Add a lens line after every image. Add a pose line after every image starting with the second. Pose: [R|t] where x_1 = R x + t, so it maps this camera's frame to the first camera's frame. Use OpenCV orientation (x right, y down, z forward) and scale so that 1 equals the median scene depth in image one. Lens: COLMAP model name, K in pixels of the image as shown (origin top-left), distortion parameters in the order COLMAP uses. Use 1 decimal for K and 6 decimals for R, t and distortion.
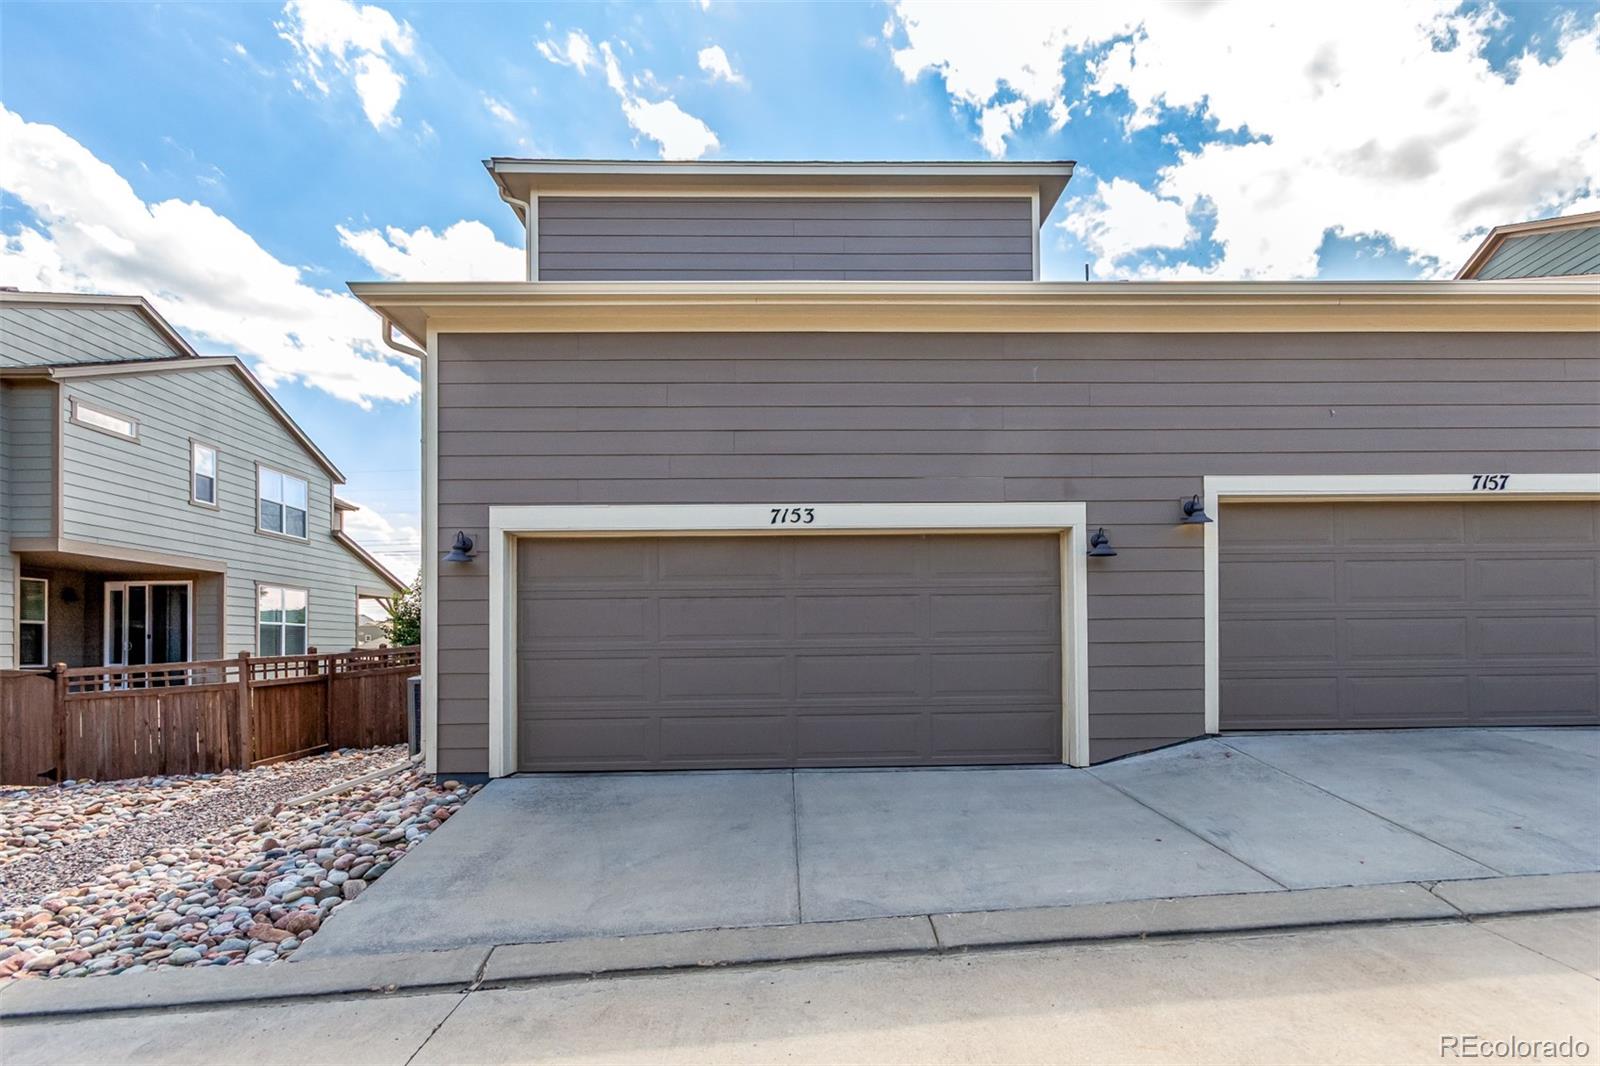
lens RADIAL K [[776.2, 0, 798.5], [0, 776.2, 612.1], [0, 0, 1]] dist [0.003272, 0.000984]
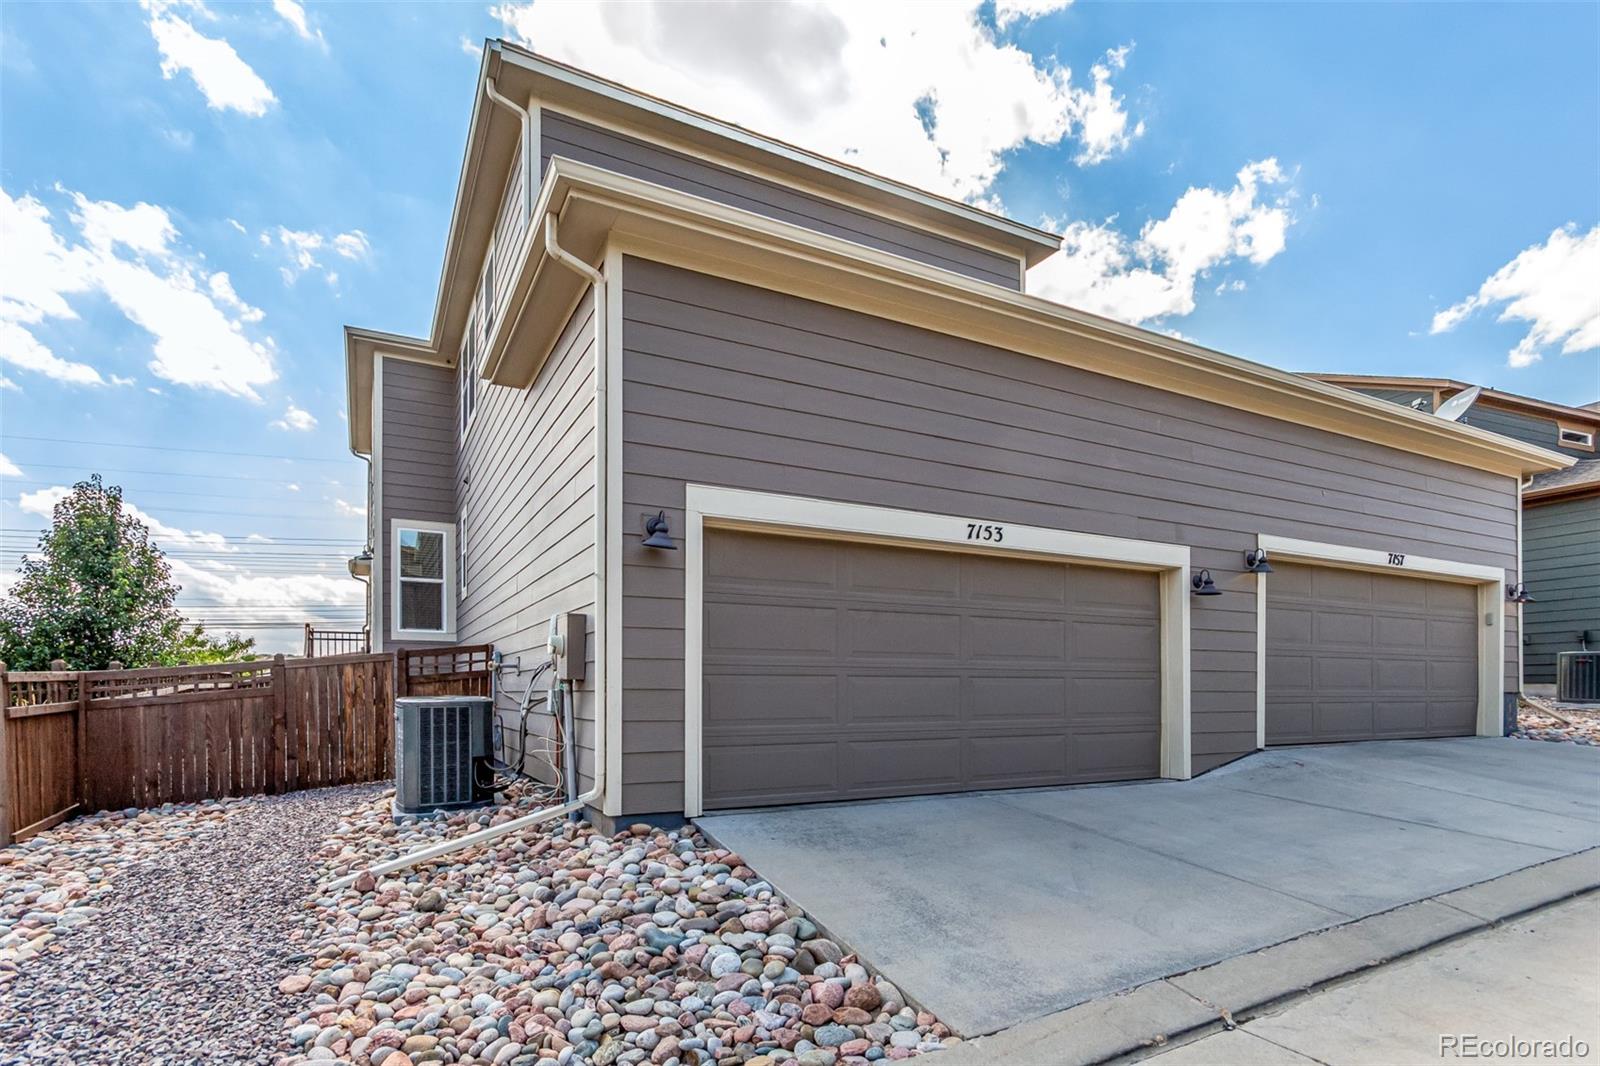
lens RADIAL K [[790.9, 0, 754.7], [0, 790.9, 666.0], [0, 0, 1]] dist [0.002295, 0.000175]
pose [[0.904371, 0.027733, 0.425845, -0.687899], [-0.033494, 0.999421, 0.006044, 0.046693], [-0.425431, -0.019729, 0.904776, 0.221411]]
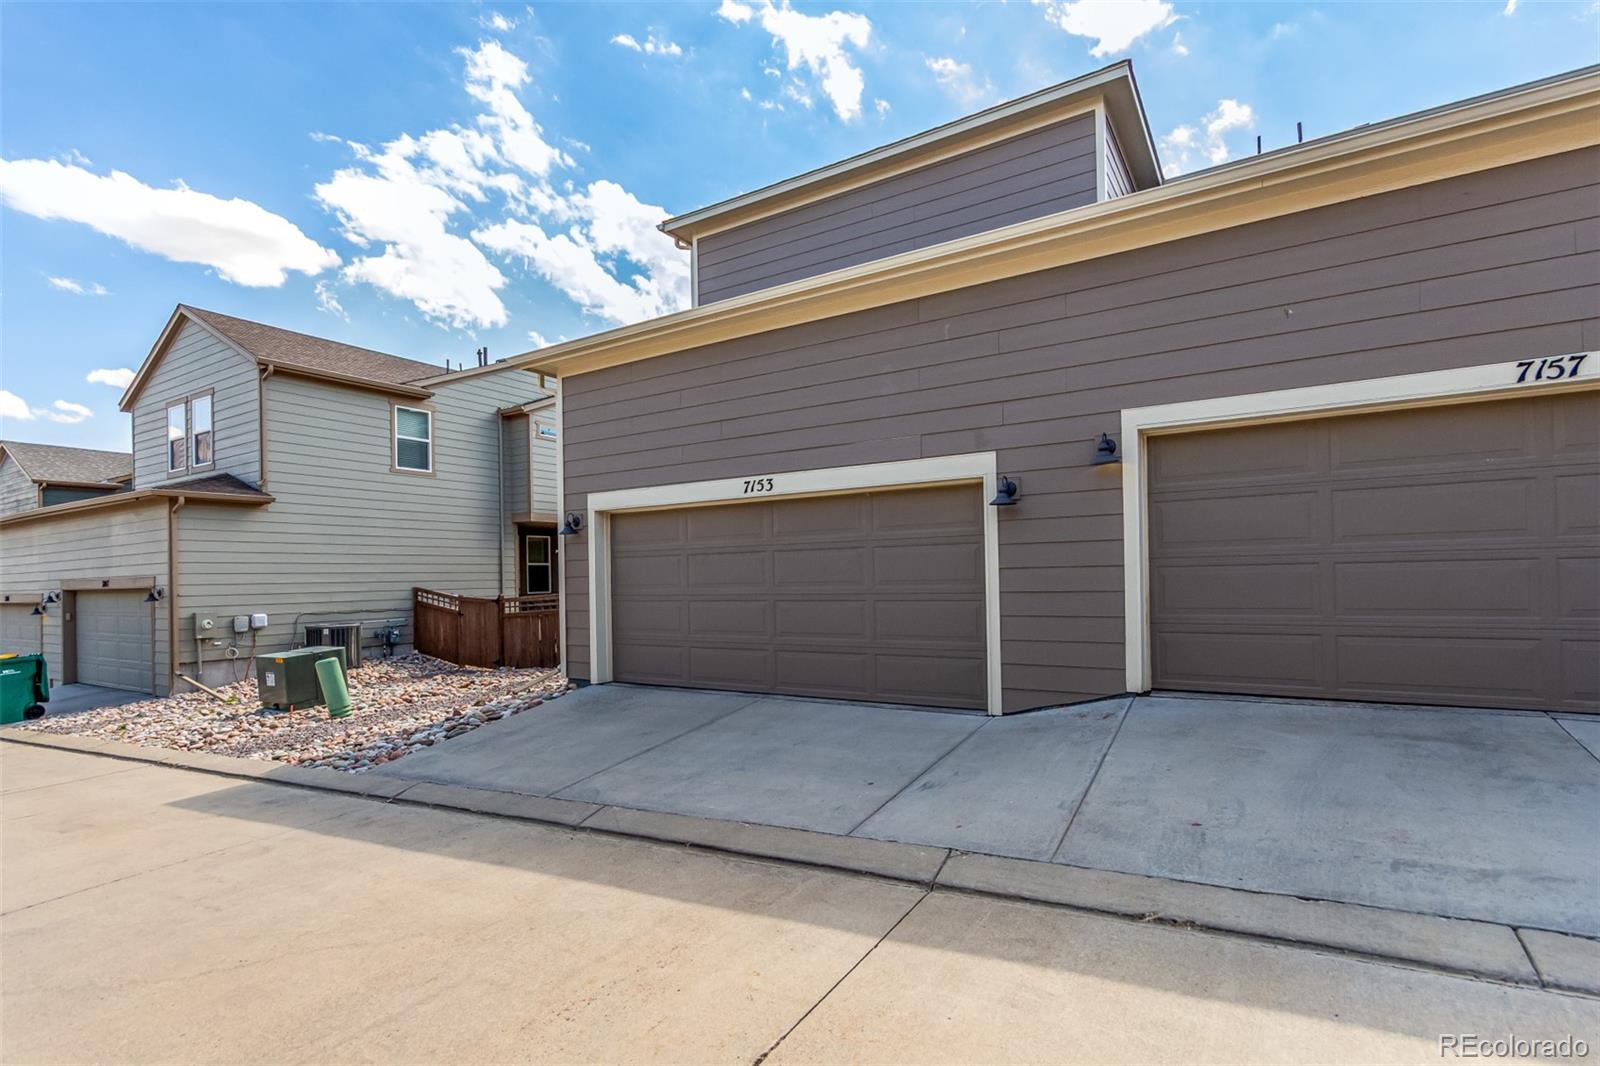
lens RADIAL K [[747.8, 0, 793.6], [0, 747.8, 538.4], [0, 0, 1]] dist [0.000425, 0.000152]
pose [[0.838994, -0.033858, -0.543086, 0.670061], [0.036722, 0.999310, -0.005570, -0.033323], [0.542900, -0.015270, 0.839659, 0.048168]]
